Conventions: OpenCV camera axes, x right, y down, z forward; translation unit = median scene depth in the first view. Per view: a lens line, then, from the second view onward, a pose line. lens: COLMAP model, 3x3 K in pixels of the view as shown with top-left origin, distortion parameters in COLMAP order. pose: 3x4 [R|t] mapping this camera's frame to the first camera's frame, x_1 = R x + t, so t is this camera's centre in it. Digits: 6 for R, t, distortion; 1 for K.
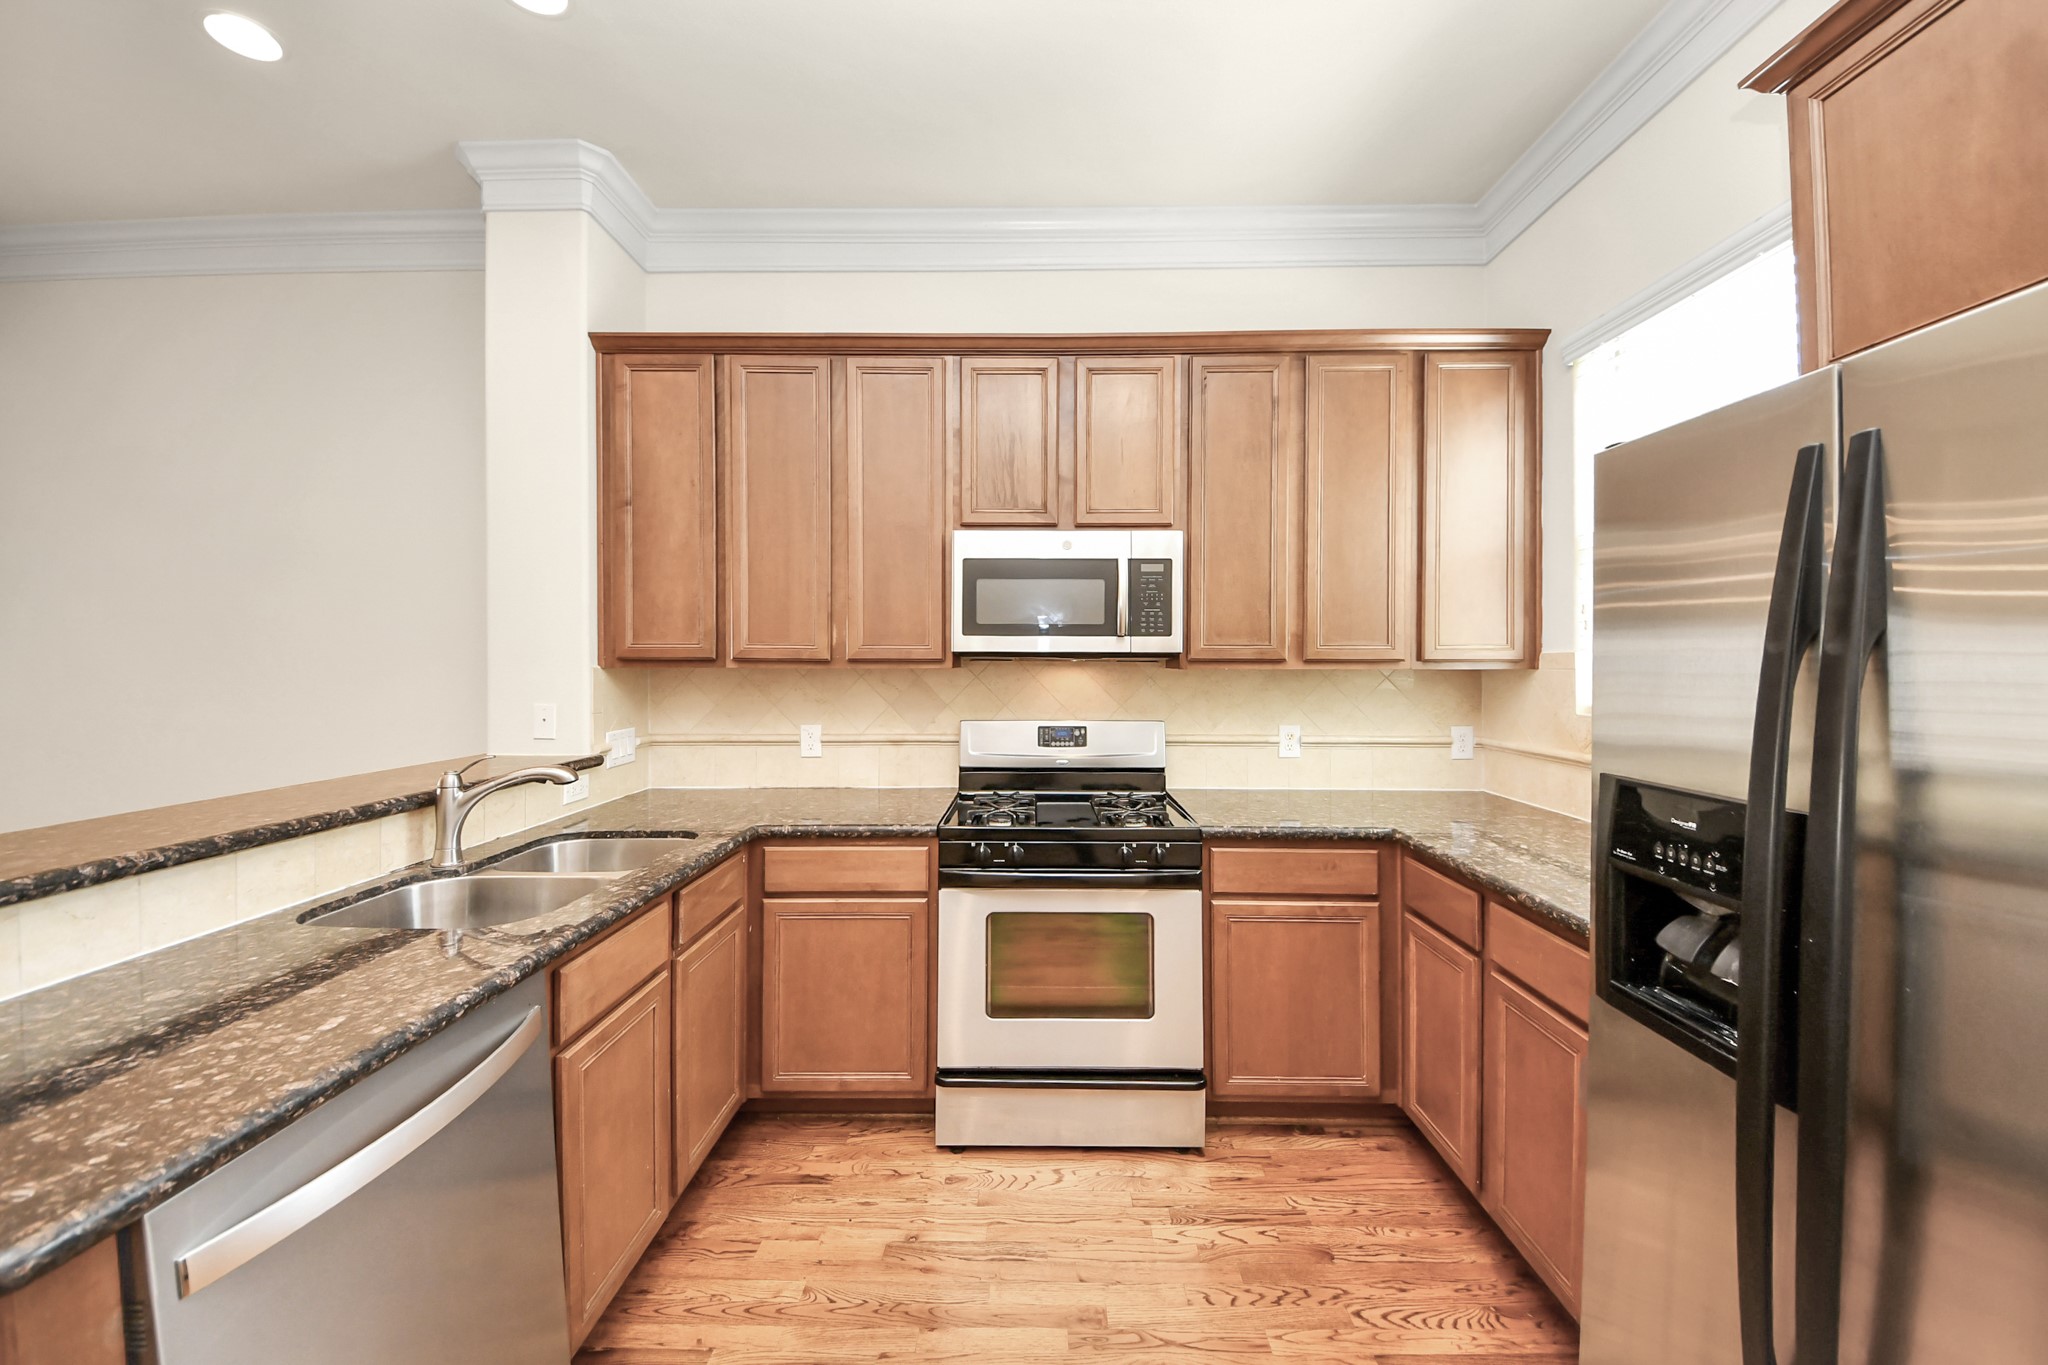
lens RADIAL K [[738.6, 0, 1024.0], [0, 738.6, 682.5], [0, 0, 1]] dist [-0.027866, -0.000369]
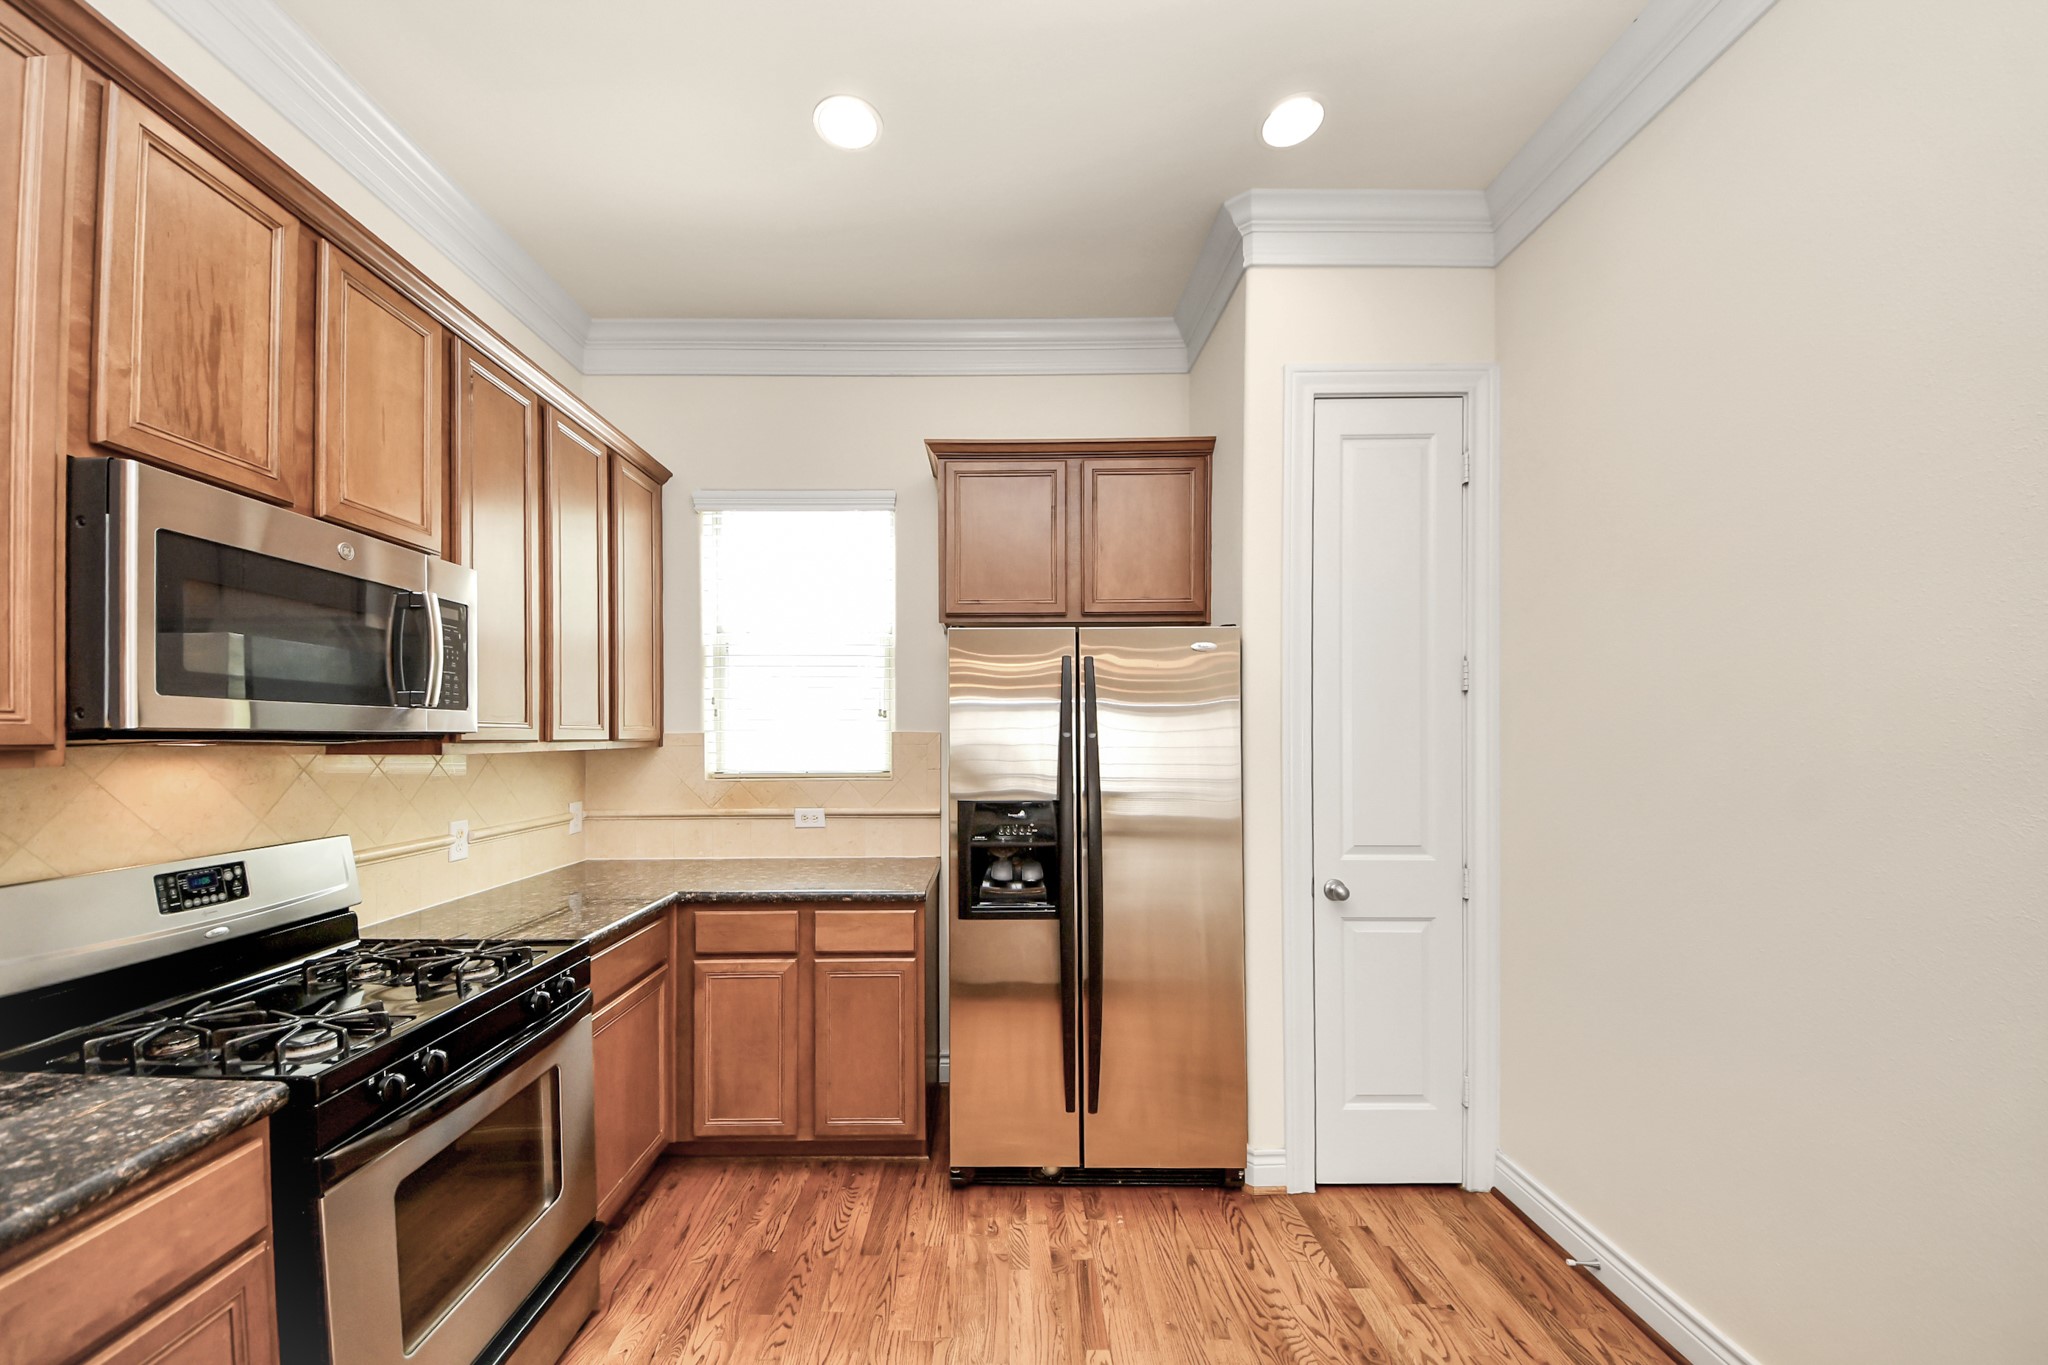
lens RADIAL K [[719.2, 0, 1023.7], [0, 719.2, 759.3], [0, 0, 1]] dist [-0.025766, -0.000059]
pose [[-0.020903, -0.037399, 0.999082, -0.652507], [0.040127, 0.998464, 0.038216, -0.023496], [-0.998976, 0.040889, -0.019370, 0.544017]]
